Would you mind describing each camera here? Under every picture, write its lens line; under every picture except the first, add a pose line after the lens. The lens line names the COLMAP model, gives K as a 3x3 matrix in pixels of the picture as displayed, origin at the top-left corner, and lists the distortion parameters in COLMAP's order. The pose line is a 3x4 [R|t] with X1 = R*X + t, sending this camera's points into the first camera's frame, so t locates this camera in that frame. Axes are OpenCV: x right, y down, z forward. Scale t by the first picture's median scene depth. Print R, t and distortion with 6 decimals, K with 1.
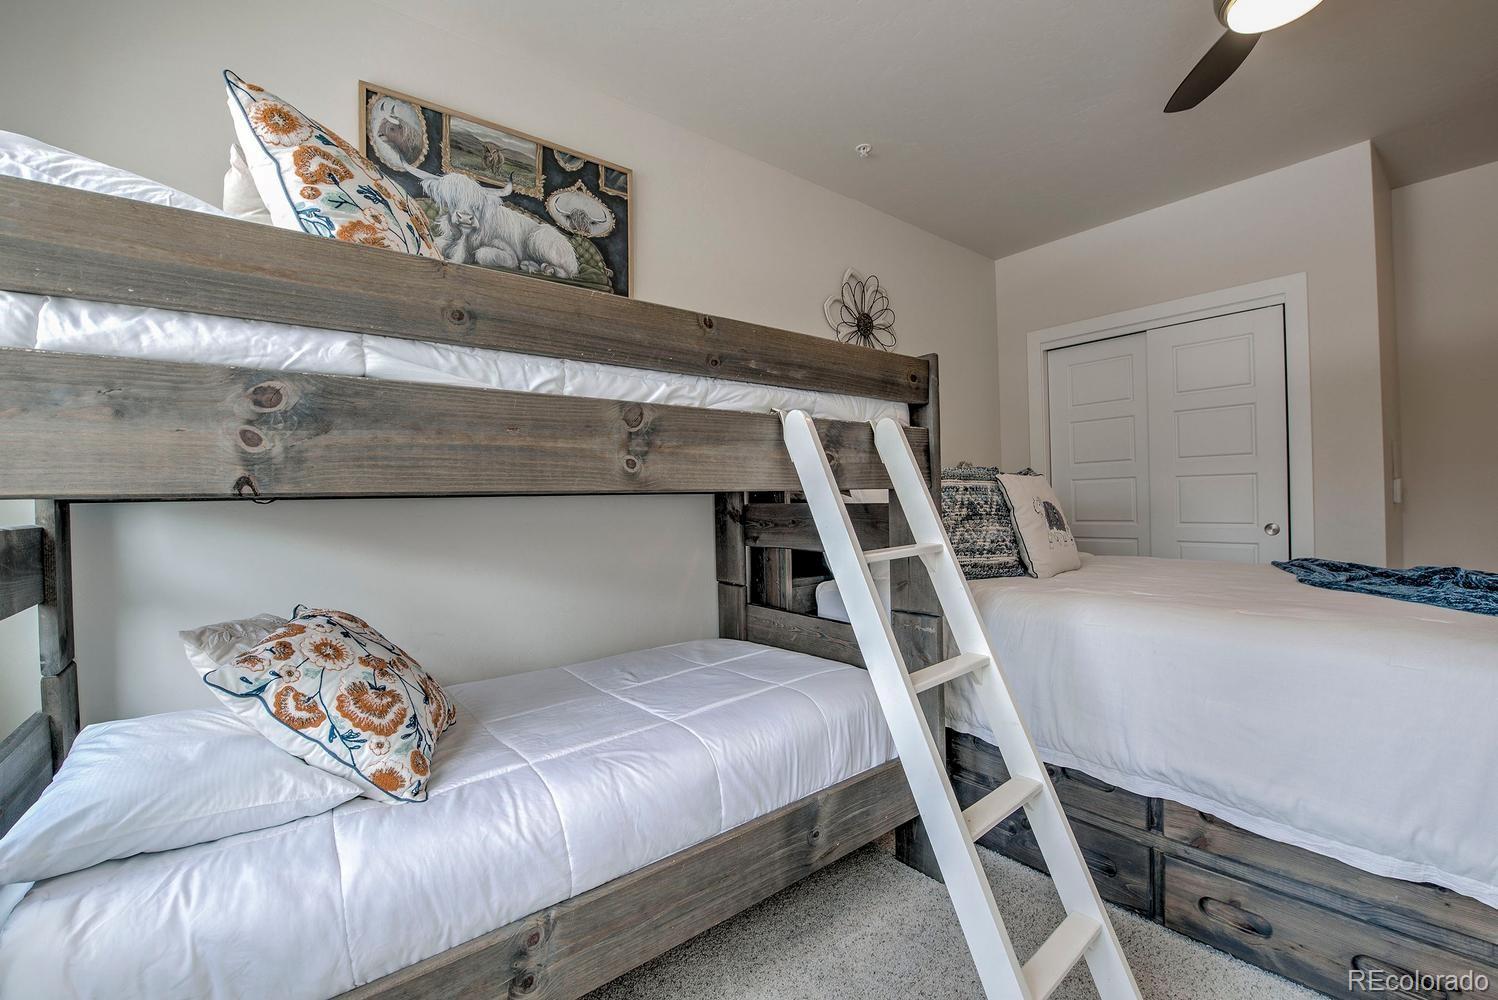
lens RADIAL K [[612.3, 0, 738.7], [0, 612.3, 499.4], [0, 0, 1]] dist [-0.014326, -0.003971]
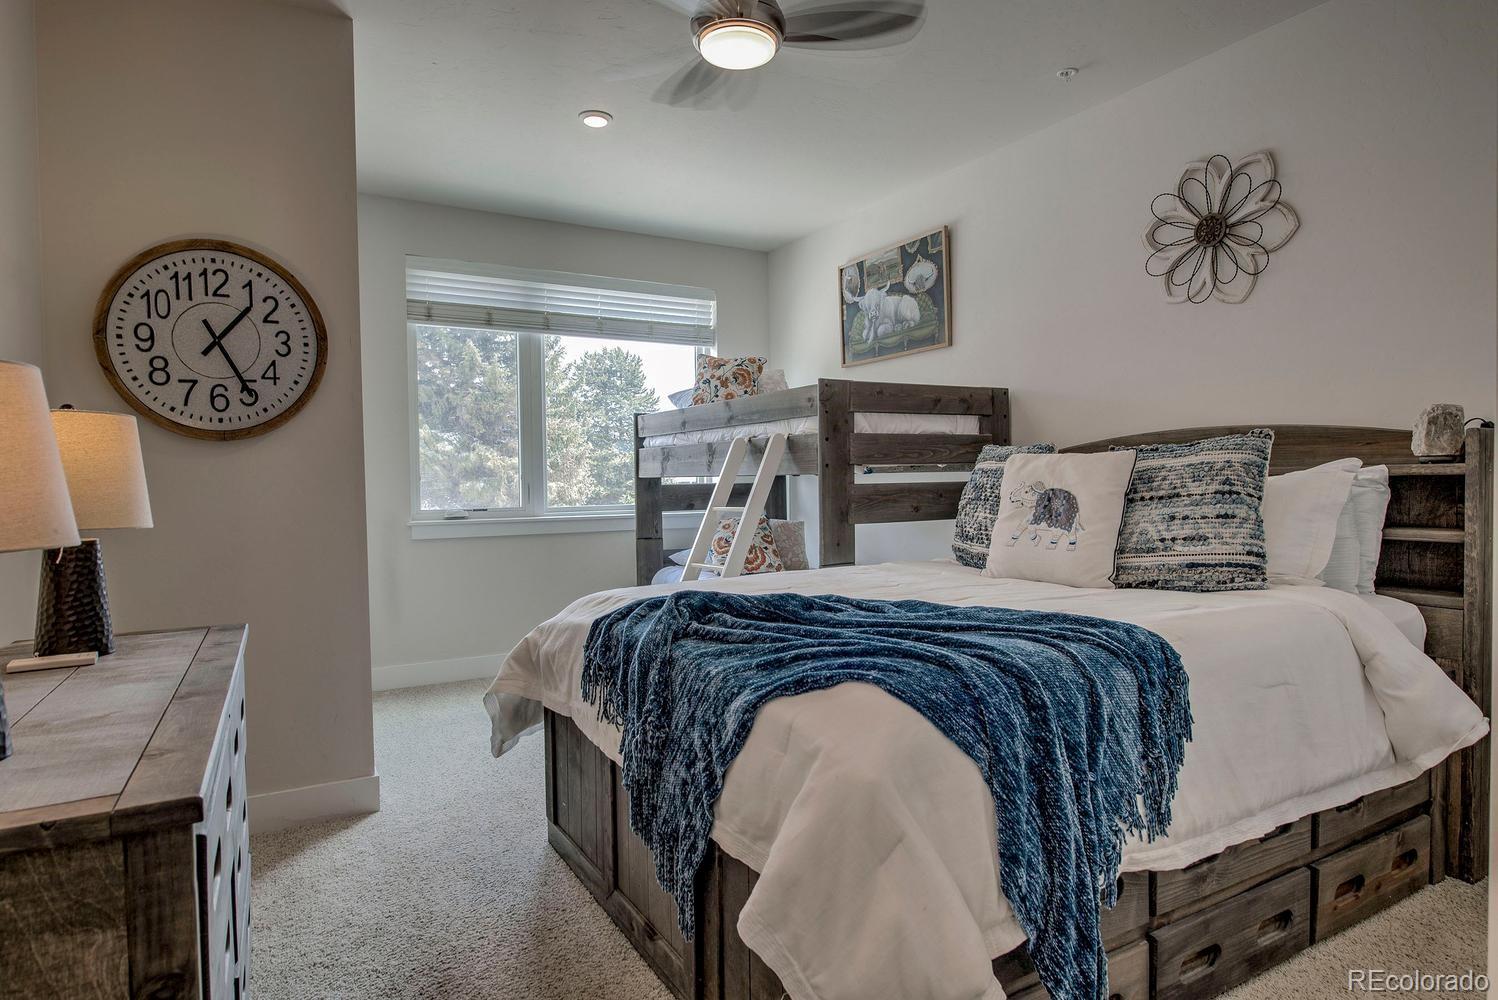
lens RADIAL K [[868.3, 0, 749.0], [0, 868.3, 500.0], [0, 0, 1]] dist [0.000200, 0.000073]
pose [[-0.152779, 0.052437, -0.986868, 2.313491], [0.014274, 0.998604, 0.050851, -0.064296], [0.988157, -0.006318, -0.153314, 1.130771]]
